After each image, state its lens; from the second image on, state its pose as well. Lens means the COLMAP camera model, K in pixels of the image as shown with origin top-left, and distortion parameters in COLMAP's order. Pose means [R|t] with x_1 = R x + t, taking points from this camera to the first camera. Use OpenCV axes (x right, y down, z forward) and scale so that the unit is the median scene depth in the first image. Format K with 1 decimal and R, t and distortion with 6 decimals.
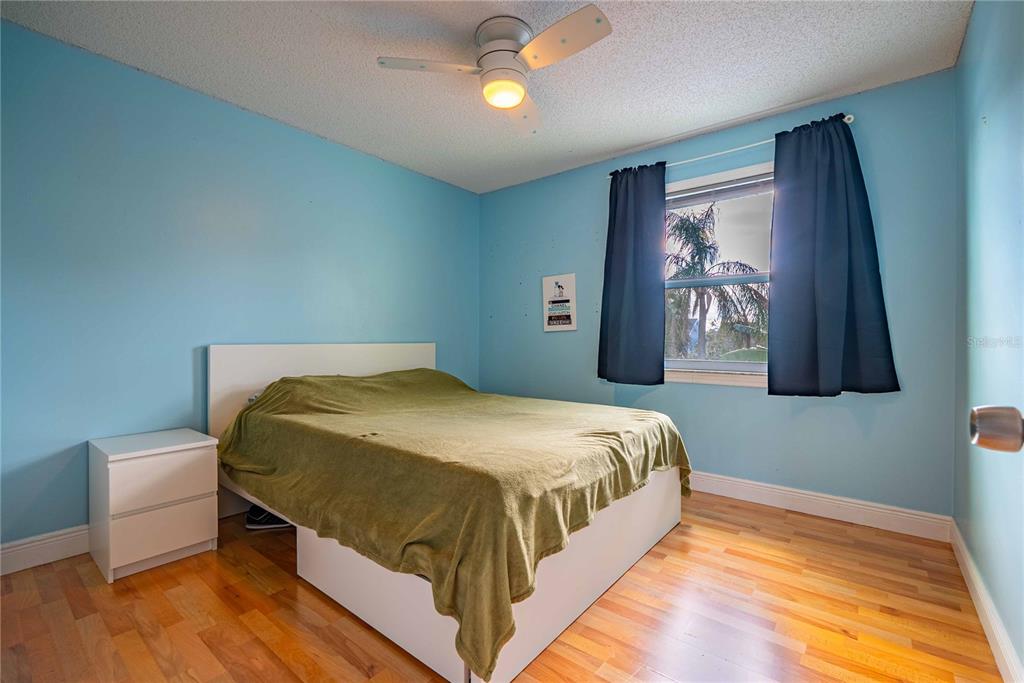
lens RADIAL K [[448.1, 0, 518.4], [0, 448.1, 339.8], [0, 0, 1]] dist [-0.006960, 0.001035]
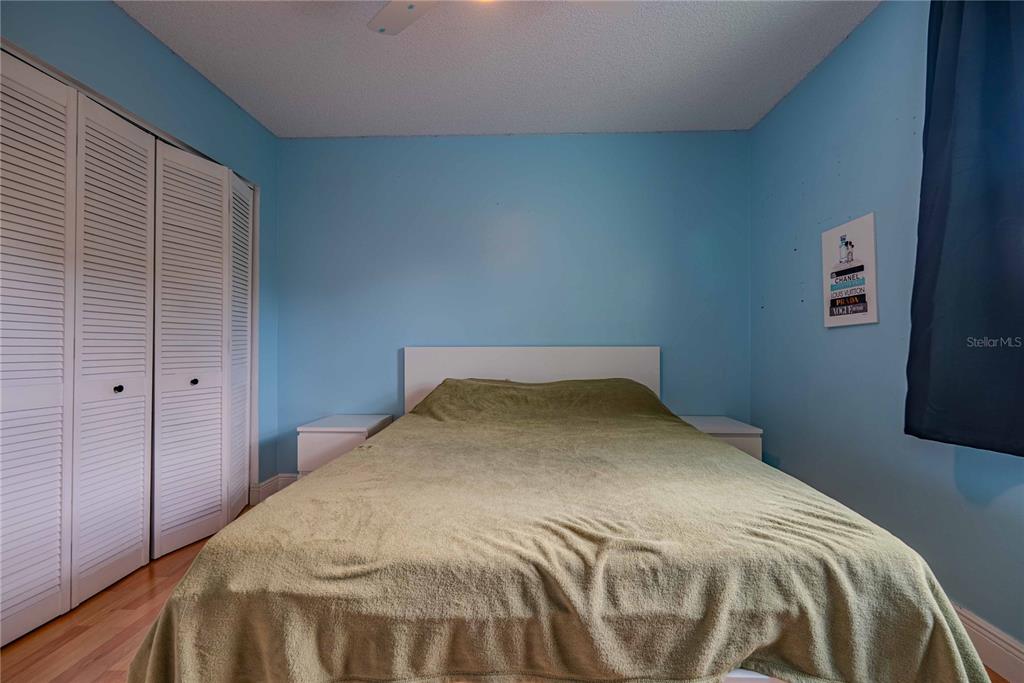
lens RADIAL K [[448.1, 0, 514.2], [0, 448.1, 347.3], [0, 0, 1]] dist [-0.006960, 0.001035]
pose [[0.597829, 0.004535, -0.801610, 0.287851], [0.002227, 0.999971, 0.007318, 0.002321], [0.801620, -0.006160, 0.597802, 0.352933]]
